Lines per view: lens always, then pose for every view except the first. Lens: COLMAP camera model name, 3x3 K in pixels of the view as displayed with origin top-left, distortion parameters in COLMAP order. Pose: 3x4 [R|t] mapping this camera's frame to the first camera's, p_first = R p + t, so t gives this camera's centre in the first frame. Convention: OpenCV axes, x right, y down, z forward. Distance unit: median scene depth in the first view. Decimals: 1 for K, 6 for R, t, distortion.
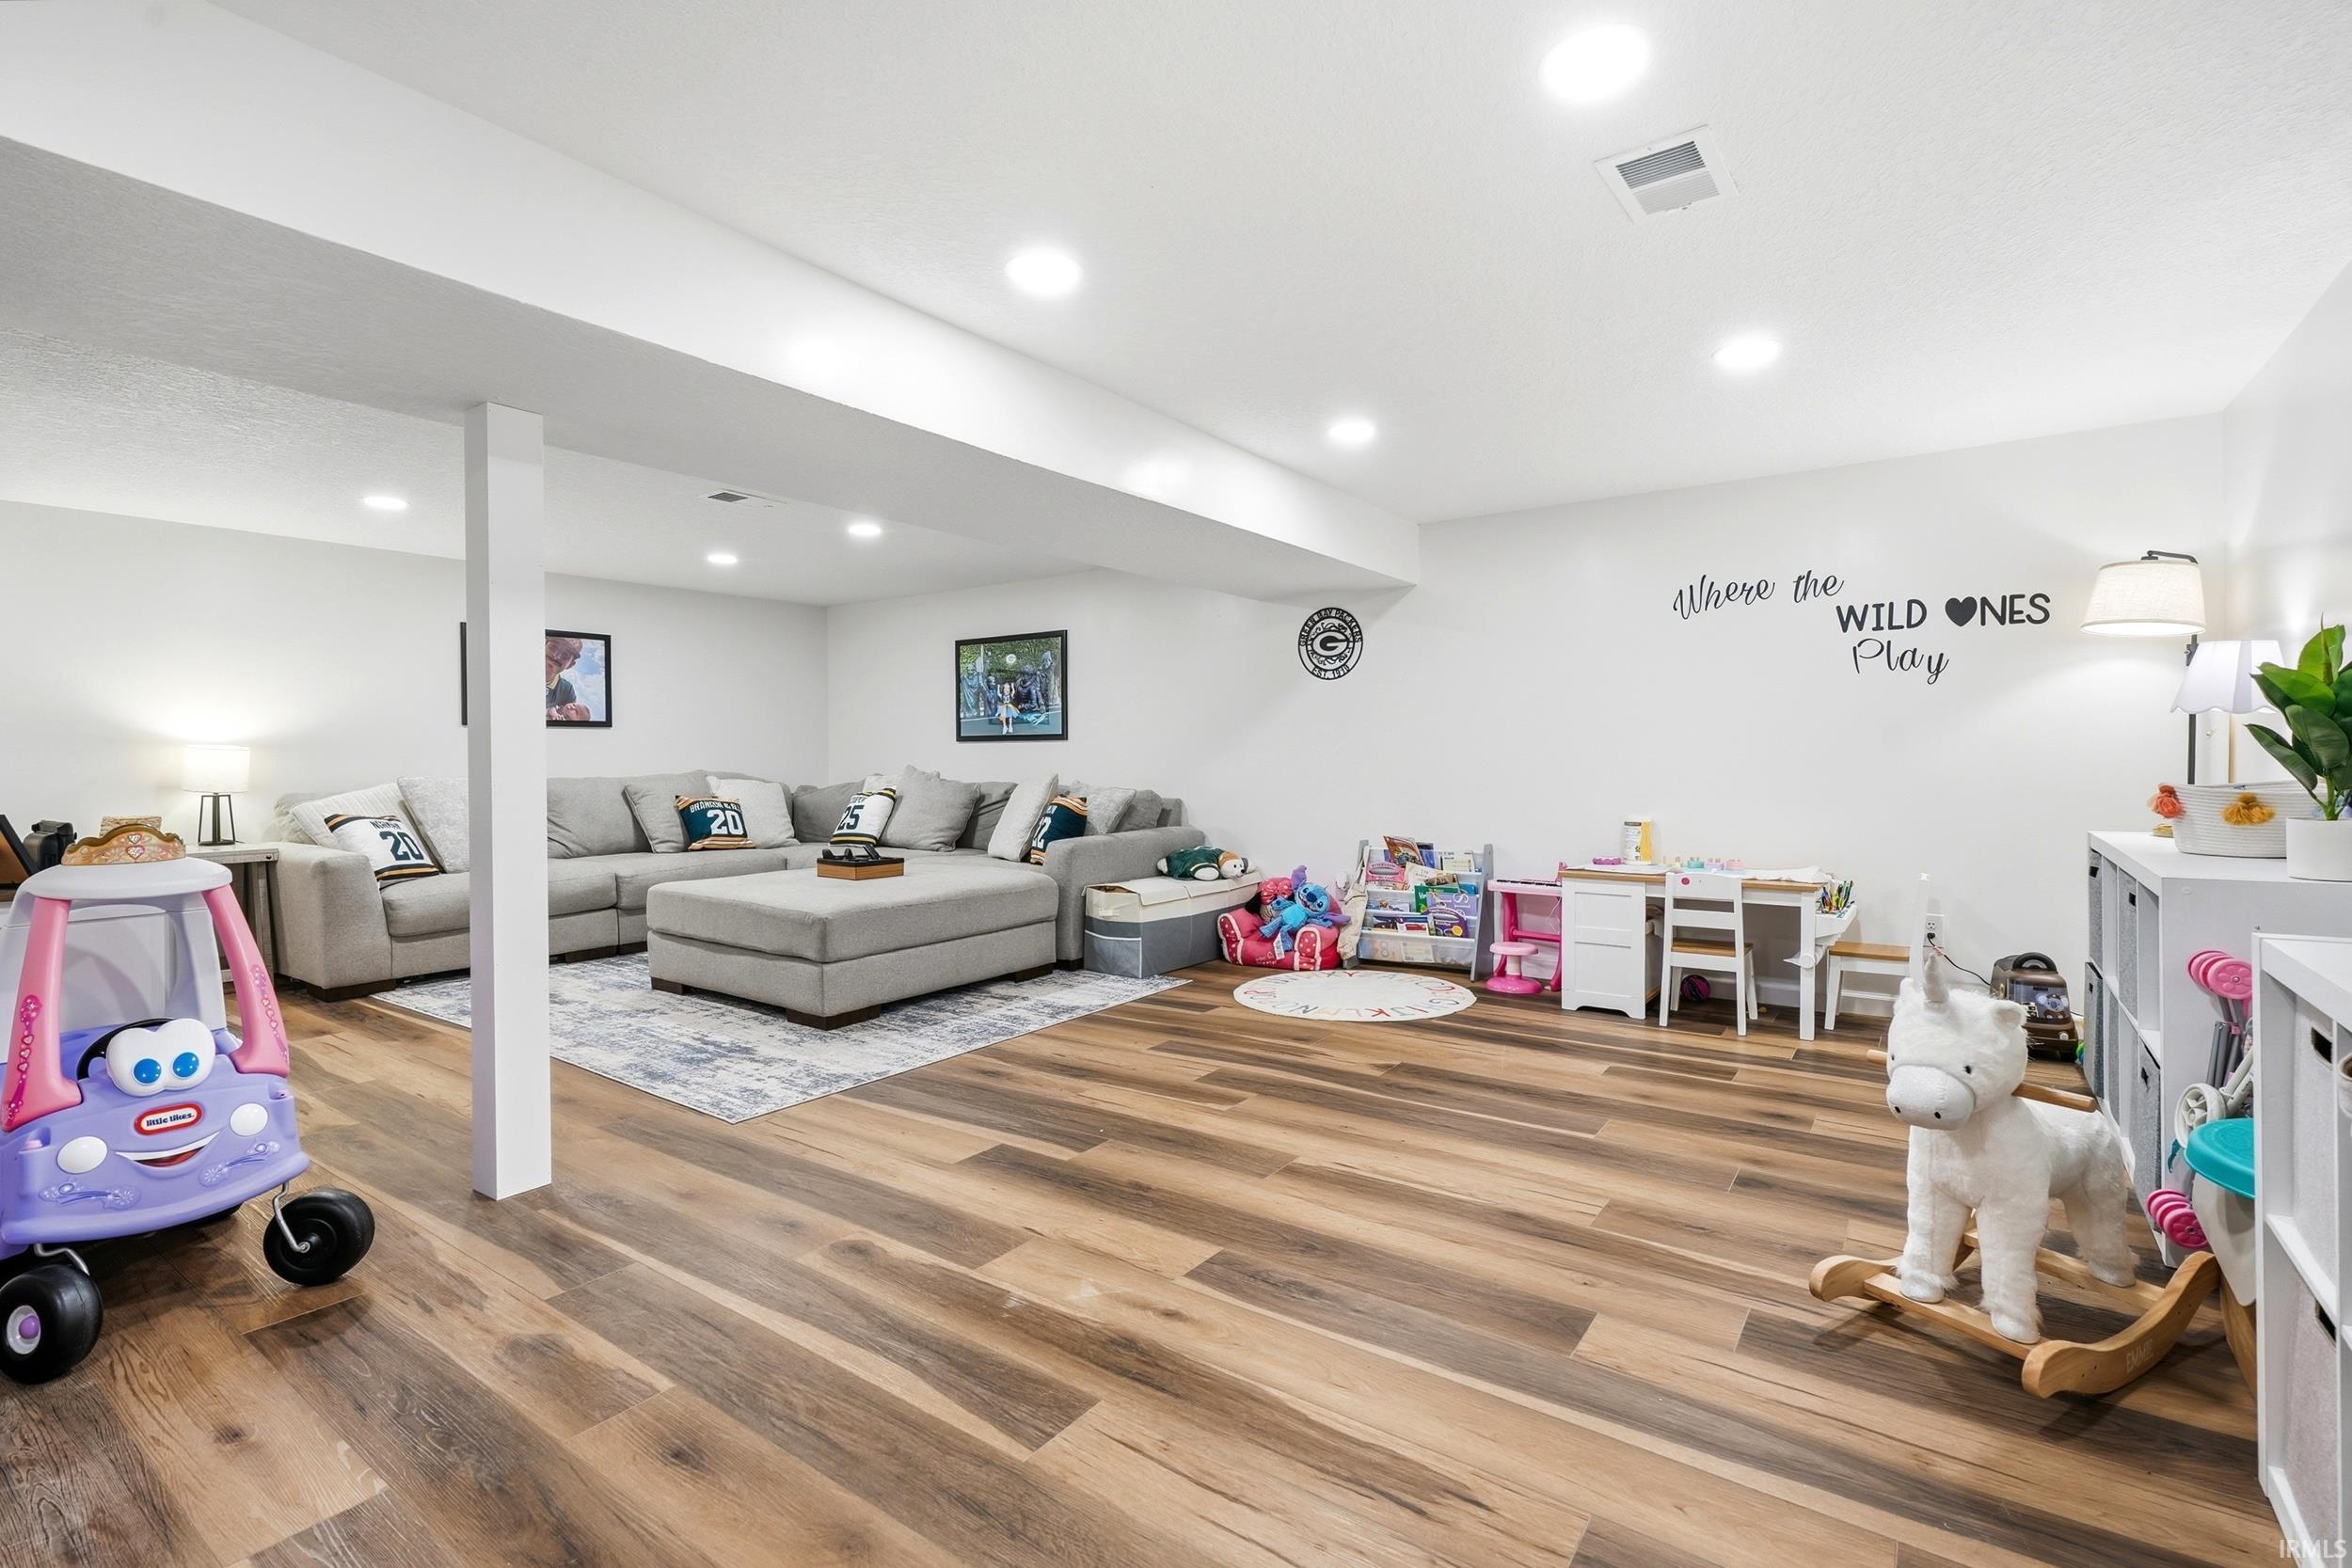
lens RADIAL K [[1069.4, 0, 1184.2], [0, 1069.4, 761.9], [0, 0, 1]] dist [-0.001697, 0.000509]
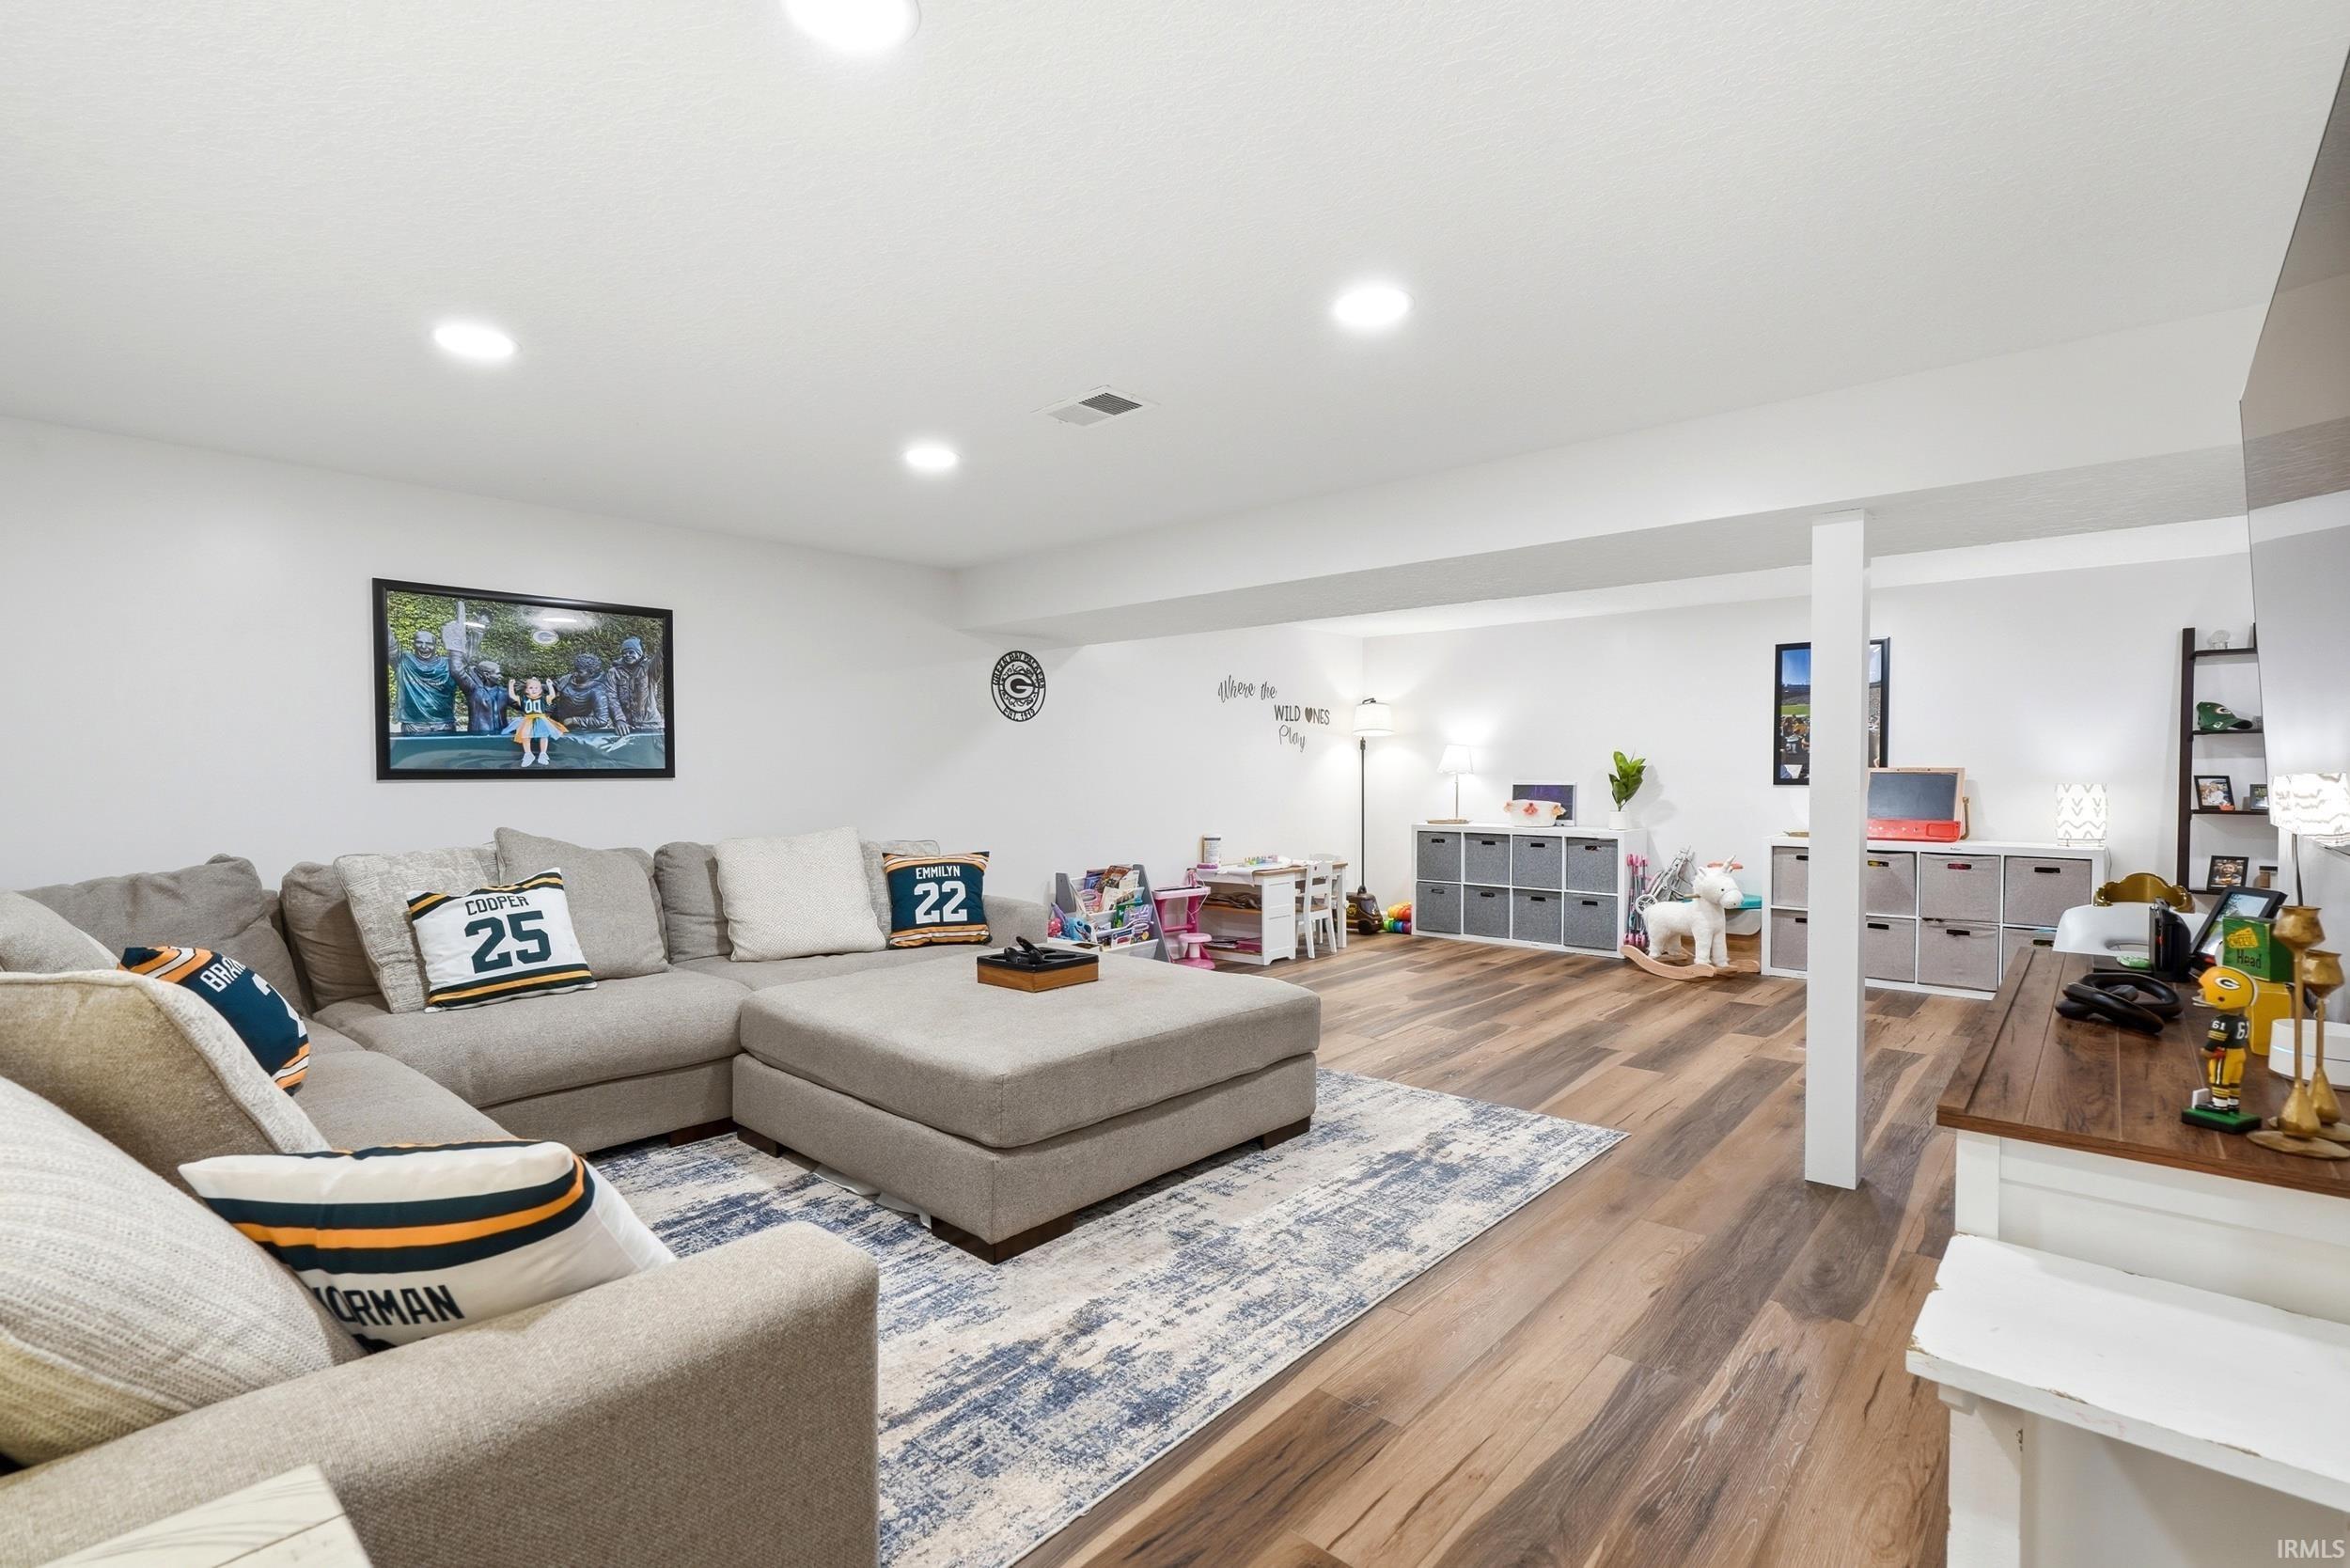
lens RADIAL K [[1072.0, 0, 1186.0], [0, 1072.0, 802.0], [0, 0, 1]] dist [-0.000866, 0.000111]
pose [[0.108994, -0.023733, 0.993759, -0.868342], [0.006681, 0.999710, 0.023143, -0.022737], [-0.994020, 0.004117, 0.109121, 0.732777]]
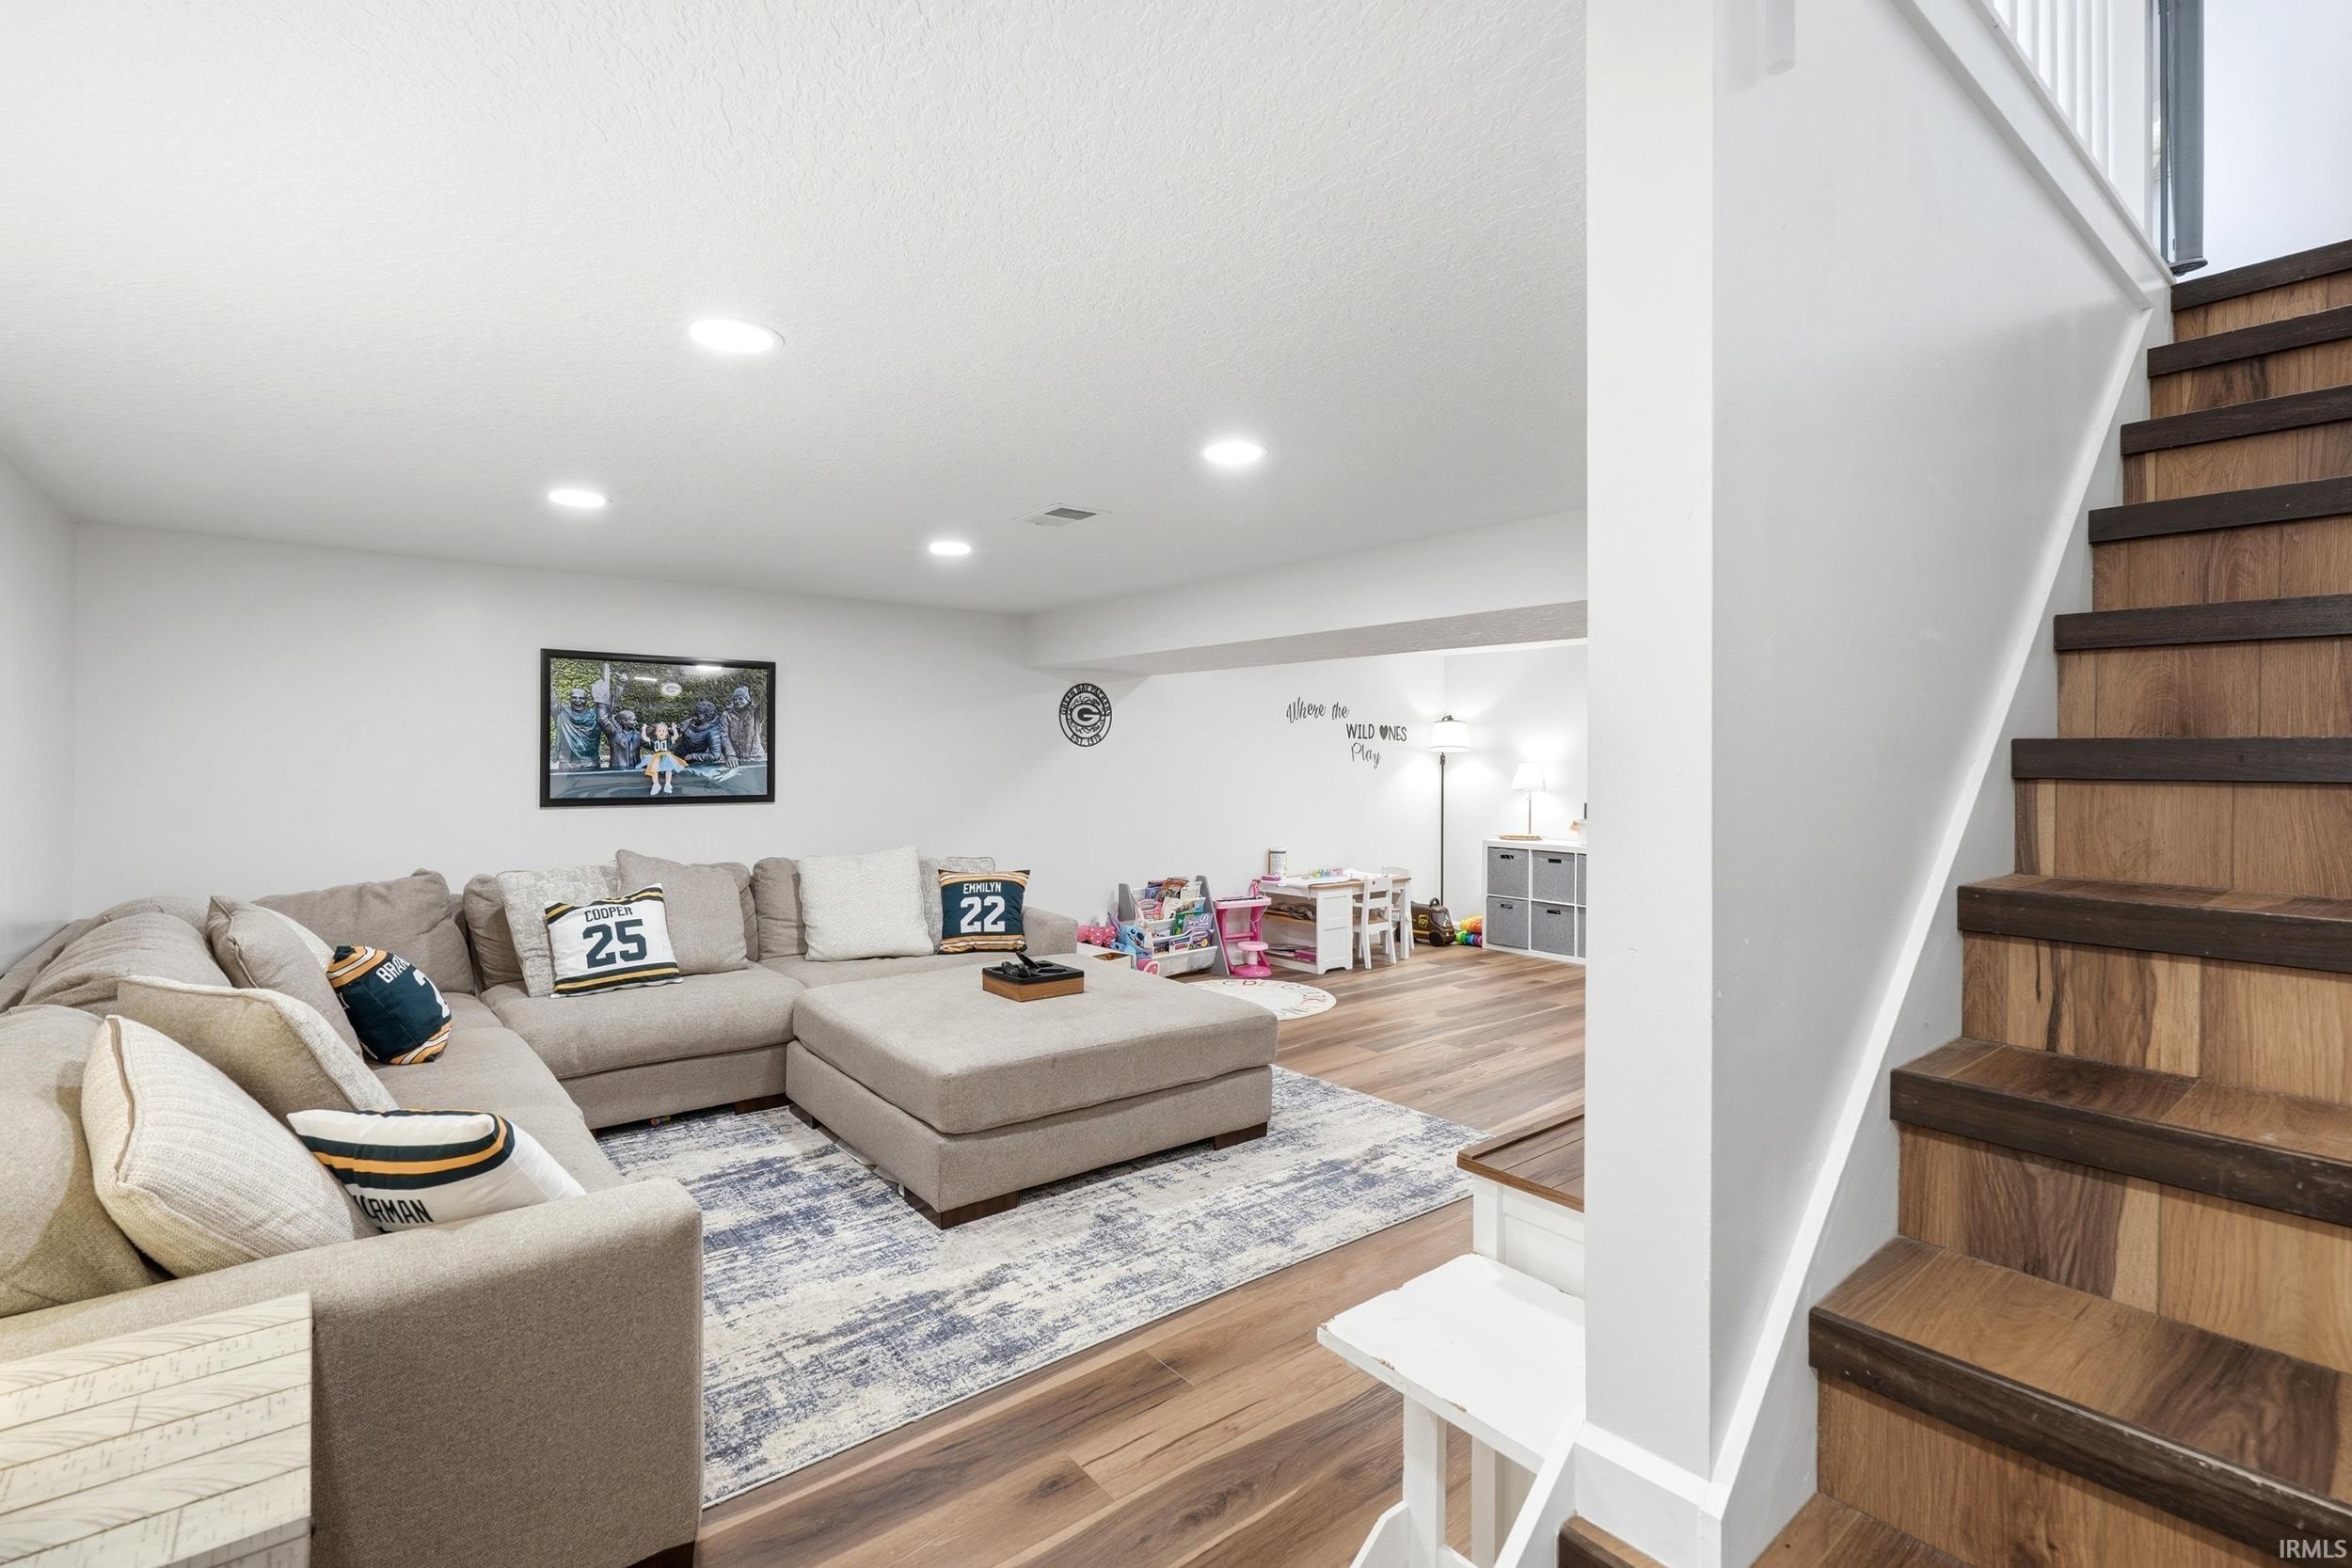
lens RADIAL K [[1069.4, 0, 1184.2], [0, 1069.4, 761.9], [0, 0, 1]] dist [-0.001697, 0.000509]
pose [[0.272395, 0.002940, 0.962181, -0.930231], [-0.002011, 0.999995, -0.002486, -0.058188], [-0.962183, -0.001258, 0.272400, 0.592154]]
